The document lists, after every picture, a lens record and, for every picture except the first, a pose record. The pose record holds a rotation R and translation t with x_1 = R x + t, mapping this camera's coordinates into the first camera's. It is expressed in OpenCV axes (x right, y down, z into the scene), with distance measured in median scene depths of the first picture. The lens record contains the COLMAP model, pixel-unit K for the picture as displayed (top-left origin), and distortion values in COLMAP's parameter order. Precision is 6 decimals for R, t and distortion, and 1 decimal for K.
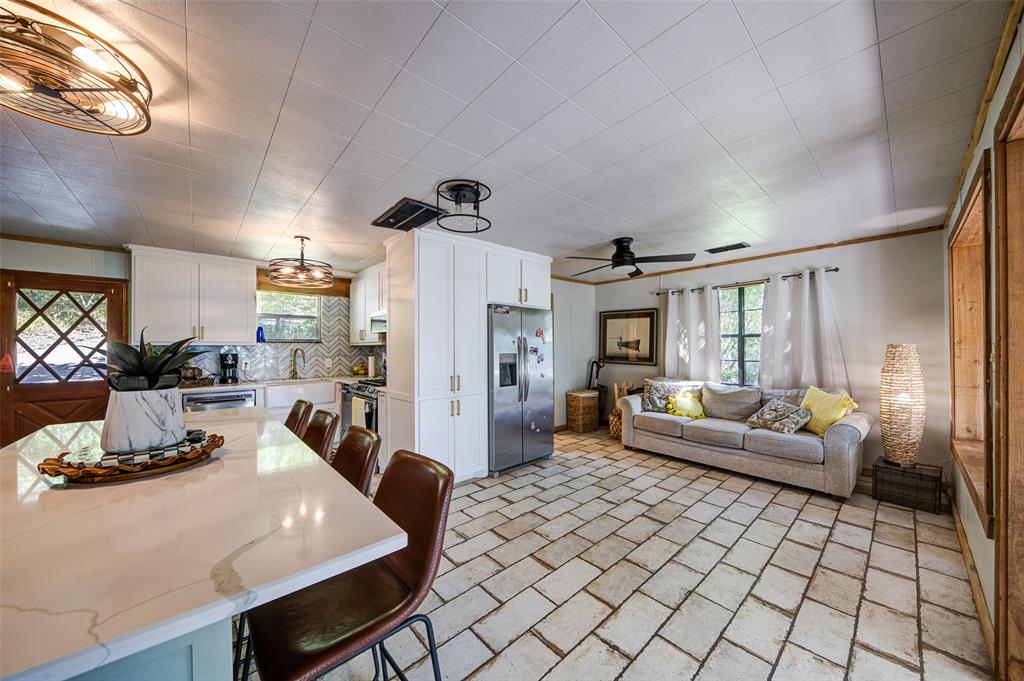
lens RADIAL K [[347.5, 0, 517.4], [0, 347.5, 345.1], [0, 0, 1]] dist [0.026679, -0.006483]
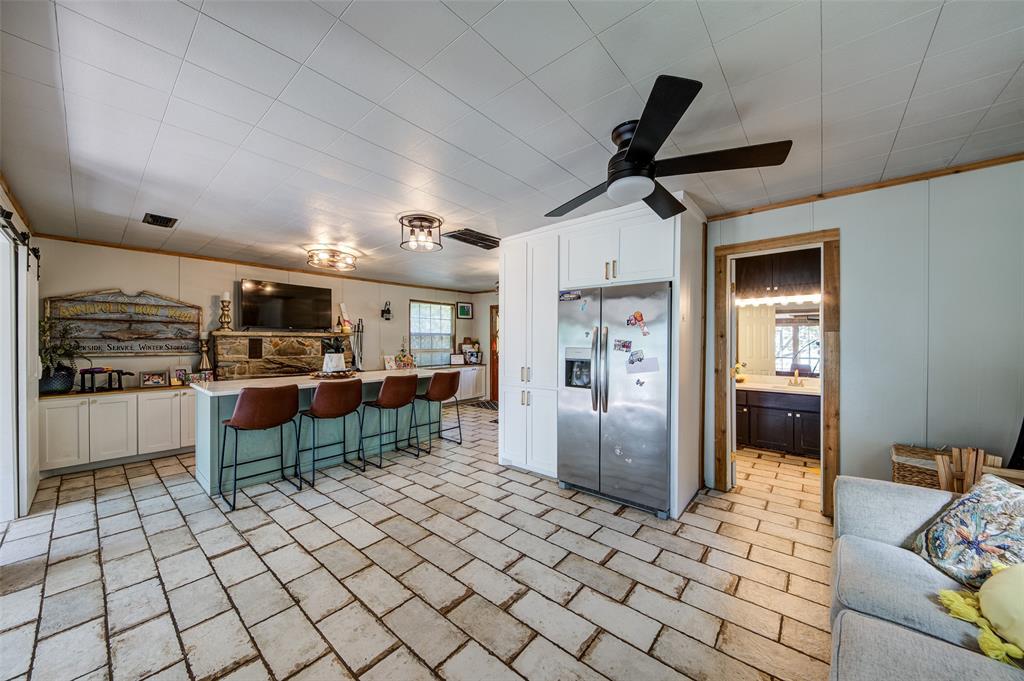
lens RADIAL K [[347.5, 0, 517.4], [0, 347.5, 345.1], [0, 0, 1]] dist [0.026679, -0.006483]
pose [[0.150466, 0.020088, -0.988411, 0.879895], [0.008589, 0.999729, 0.021626, -0.002394], [0.988578, -0.011744, 0.150253, 0.847696]]
